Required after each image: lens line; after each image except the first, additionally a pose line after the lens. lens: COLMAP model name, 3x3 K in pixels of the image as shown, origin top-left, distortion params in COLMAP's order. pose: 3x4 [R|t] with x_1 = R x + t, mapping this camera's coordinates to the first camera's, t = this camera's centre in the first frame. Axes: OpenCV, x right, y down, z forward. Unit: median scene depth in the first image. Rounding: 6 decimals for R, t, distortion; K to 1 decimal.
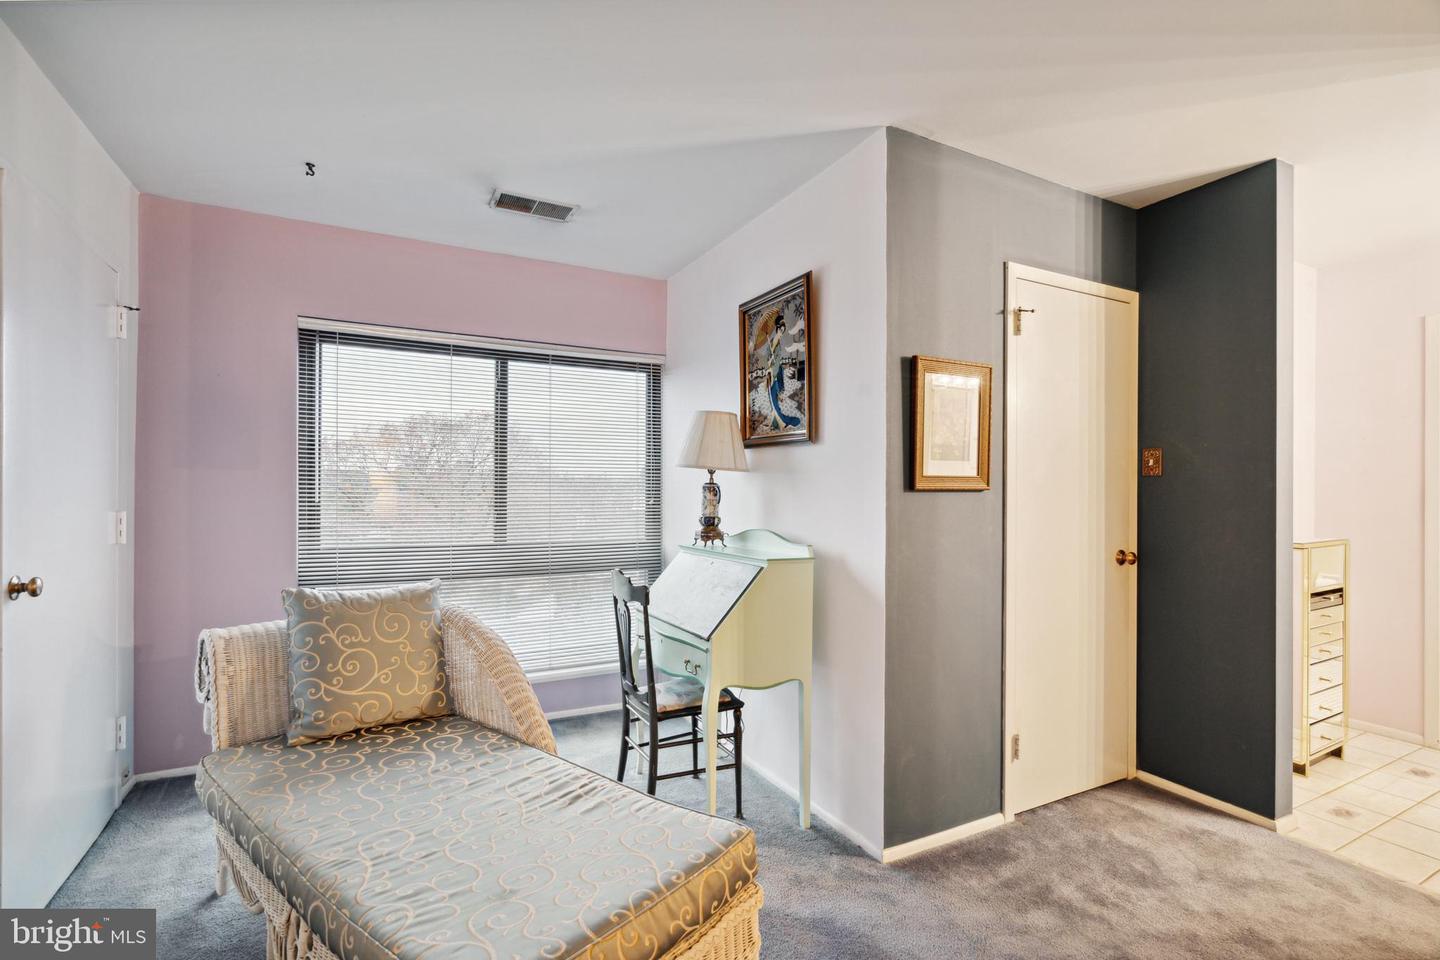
lens RADIAL K [[654.2, 0, 718.7], [0, 654.2, 483.3], [0, 0, 1]] dist [-0.002103, -0.000104]
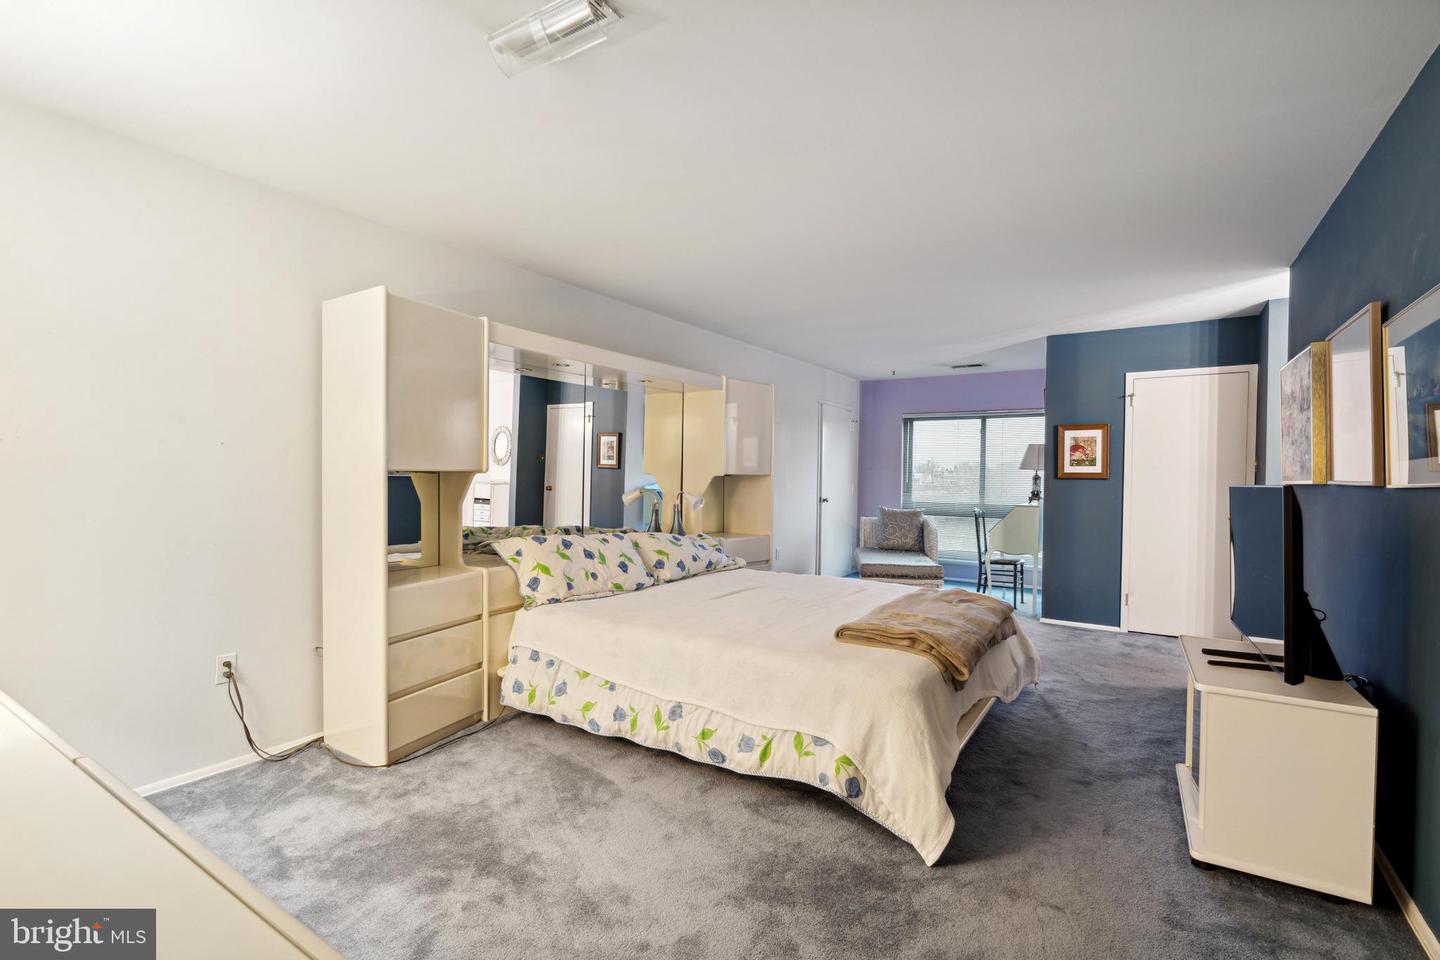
lens RADIAL K [[654.2, 0, 718.7], [0, 654.2, 483.3], [0, 0, 1]] dist [-0.002103, -0.000104]
pose [[0.492327, 0.012419, -0.870322, 1.570850], [-0.002977, 0.999916, 0.012584, 0.000726], [0.870405, -0.003605, 0.492323, -1.160764]]
